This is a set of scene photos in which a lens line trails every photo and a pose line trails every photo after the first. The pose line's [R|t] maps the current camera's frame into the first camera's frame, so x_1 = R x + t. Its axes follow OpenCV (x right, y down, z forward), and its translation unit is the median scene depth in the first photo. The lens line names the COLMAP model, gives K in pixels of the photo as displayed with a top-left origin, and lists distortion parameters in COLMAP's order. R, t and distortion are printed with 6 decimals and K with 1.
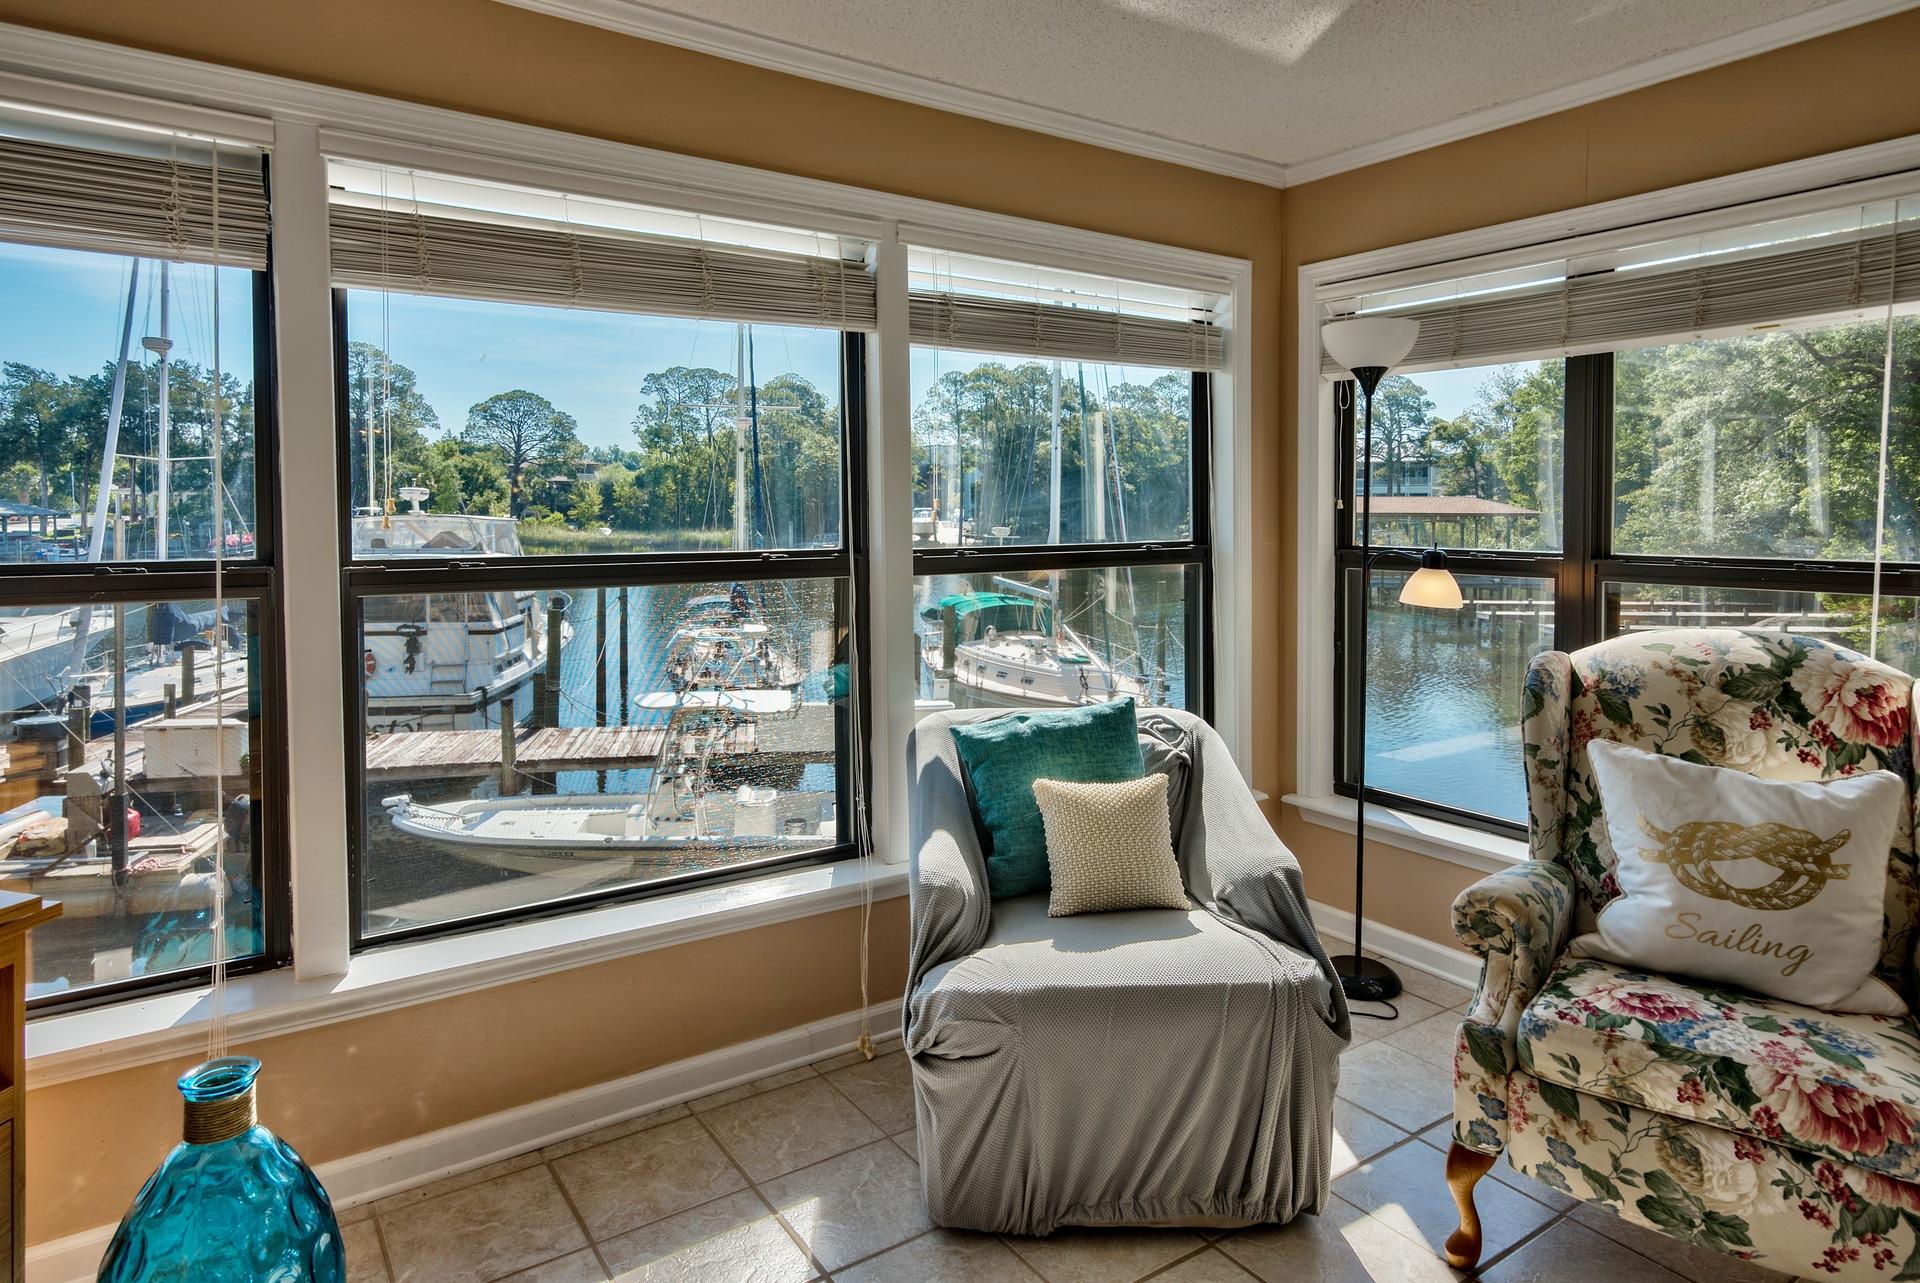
lens RADIAL K [[1105.9, 0, 918.6], [0, 1105.9, 583.0], [0, 0, 1]] dist [0.005926, -0.001556]
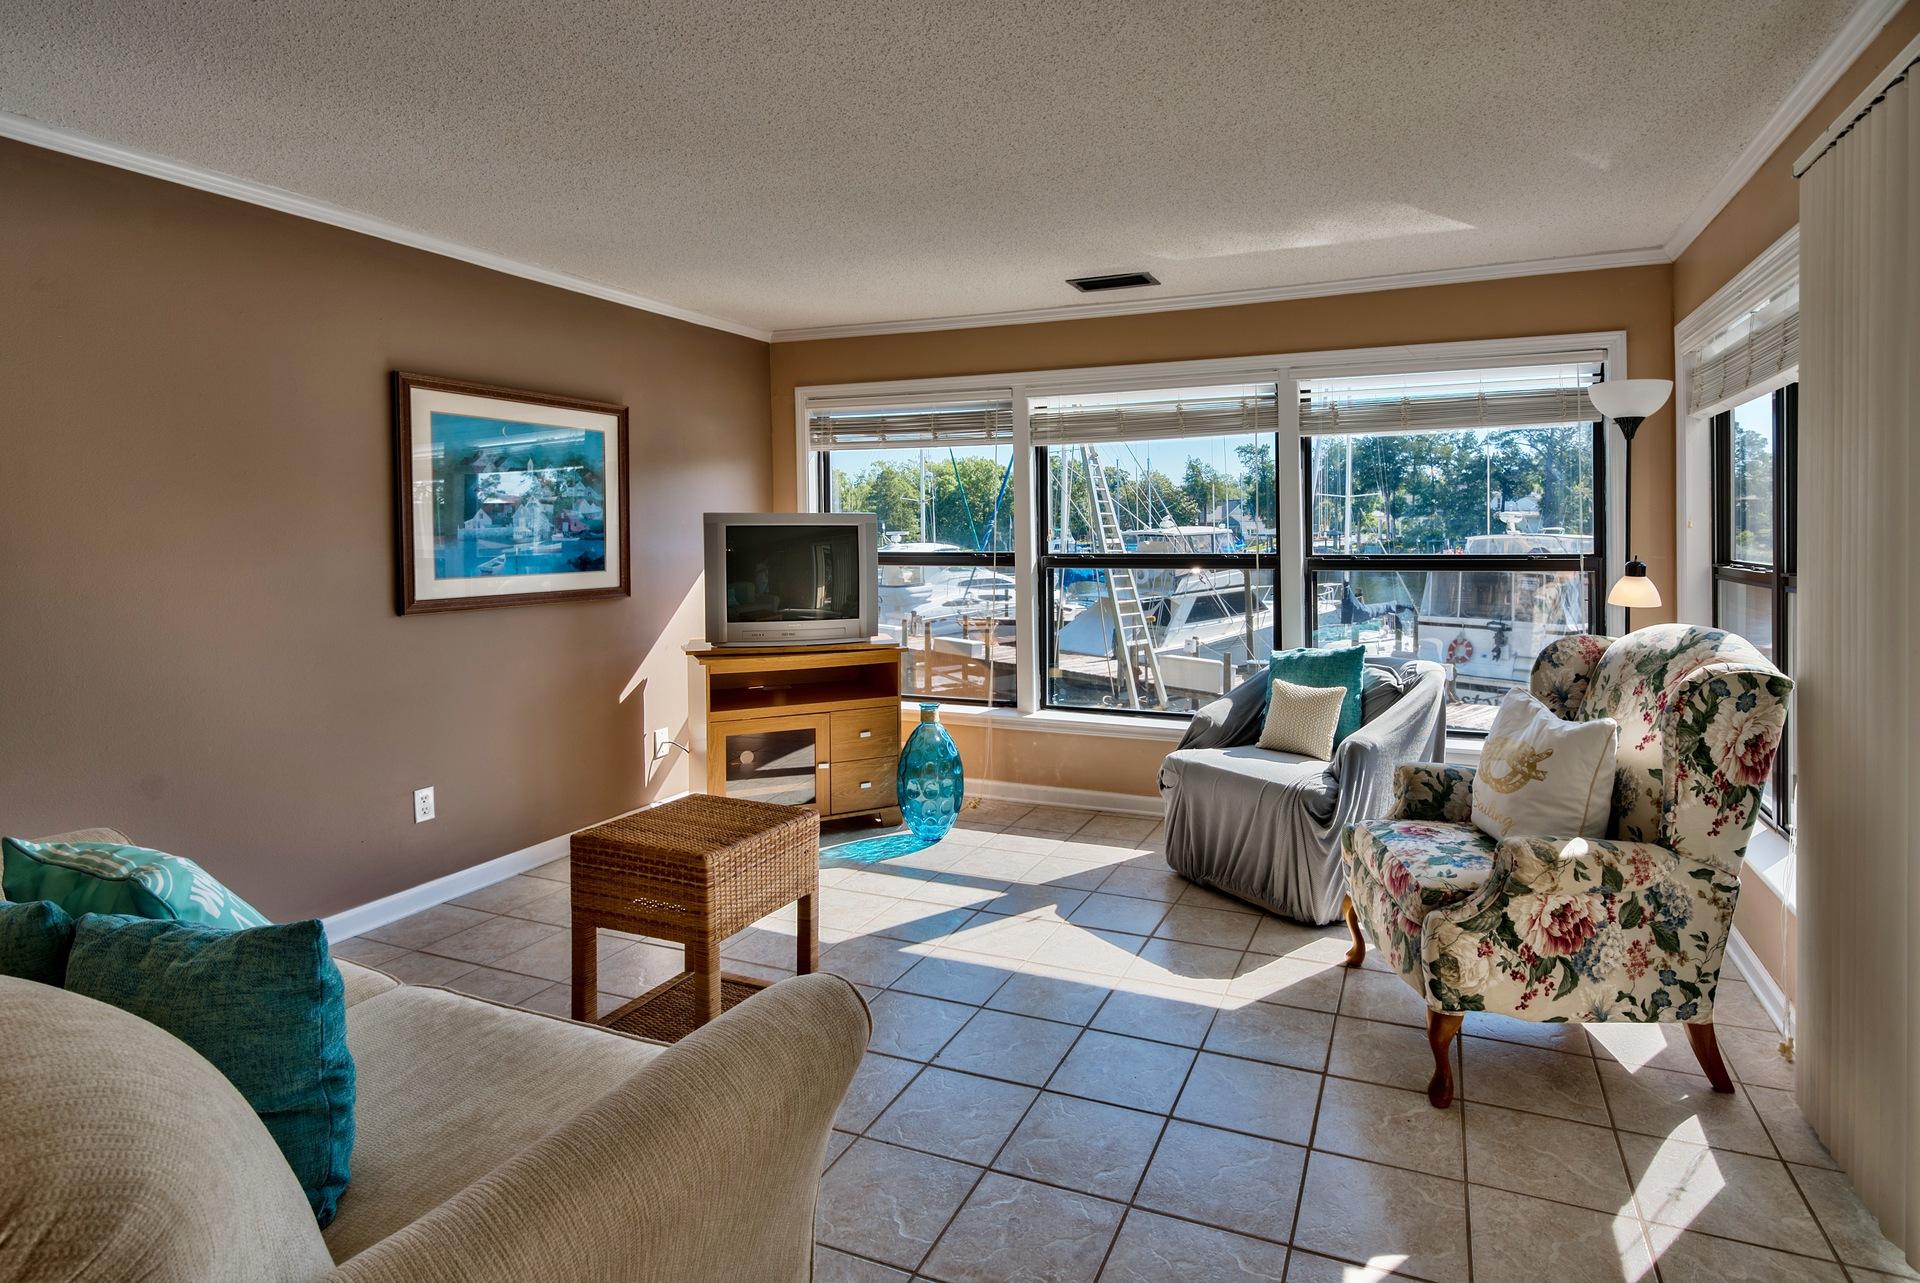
lens RADIAL K [[943.5, 0, 1058.9], [0, 943.5, 559.4], [0, 0, 1]] dist [-0.000296, 0.000244]
pose [[0.572937, 0.018436, -0.819392, 1.038898], [-0.046652, 0.998860, -0.010147, 0.011062], [0.818271, 0.044040, 0.573144, -0.179080]]
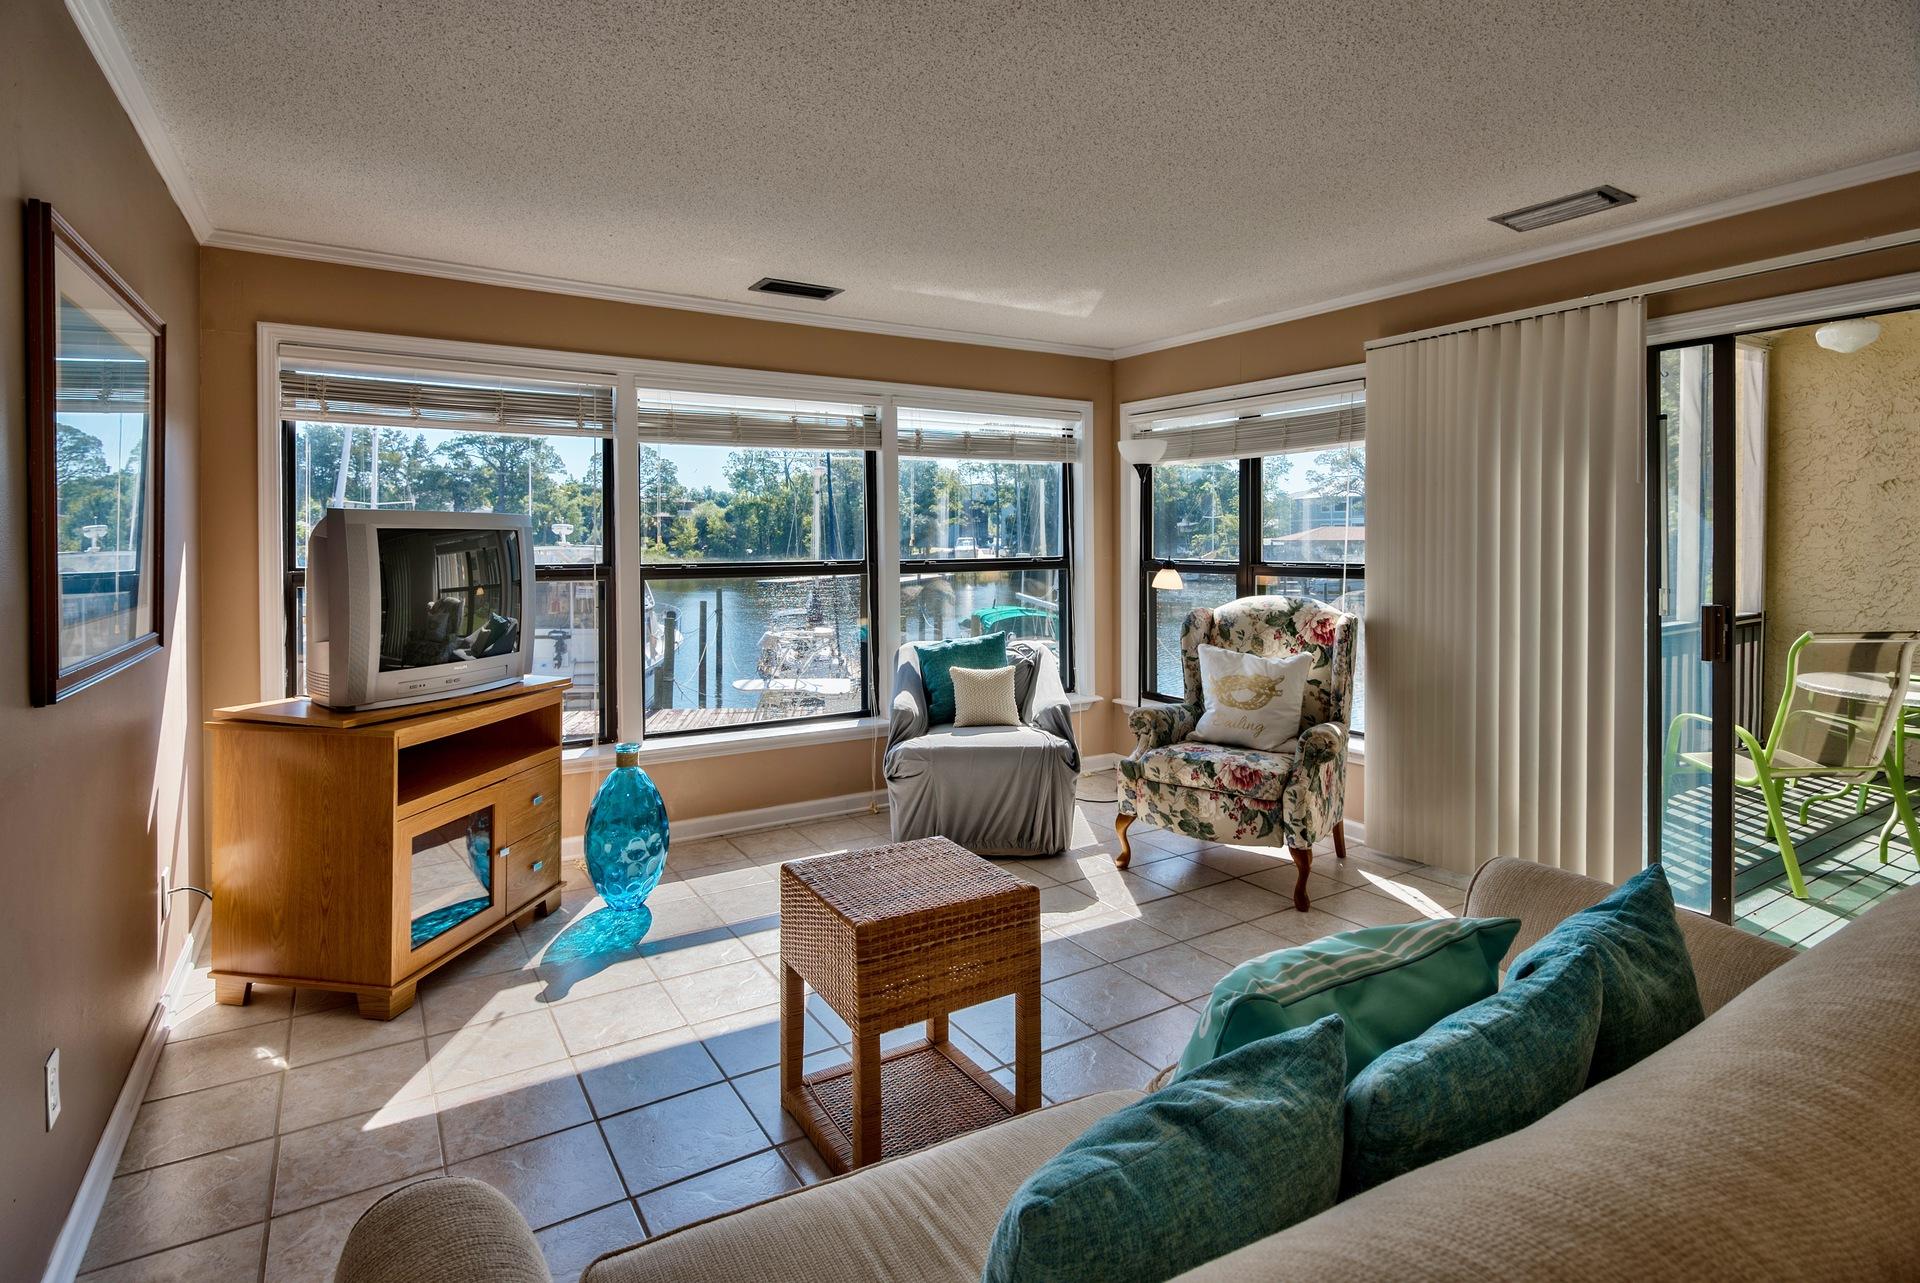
lens RADIAL K [[957.7, 0, 910.5], [0, 957.7, 553.9], [0, 0, 1]] dist [-0.002657, -0.001257]
pose [[0.998323, -0.004288, -0.057726, 0.120540], [0.001353, 0.998708, -0.050793, 0.047638], [0.057869, 0.050630, 0.997040, -0.749452]]
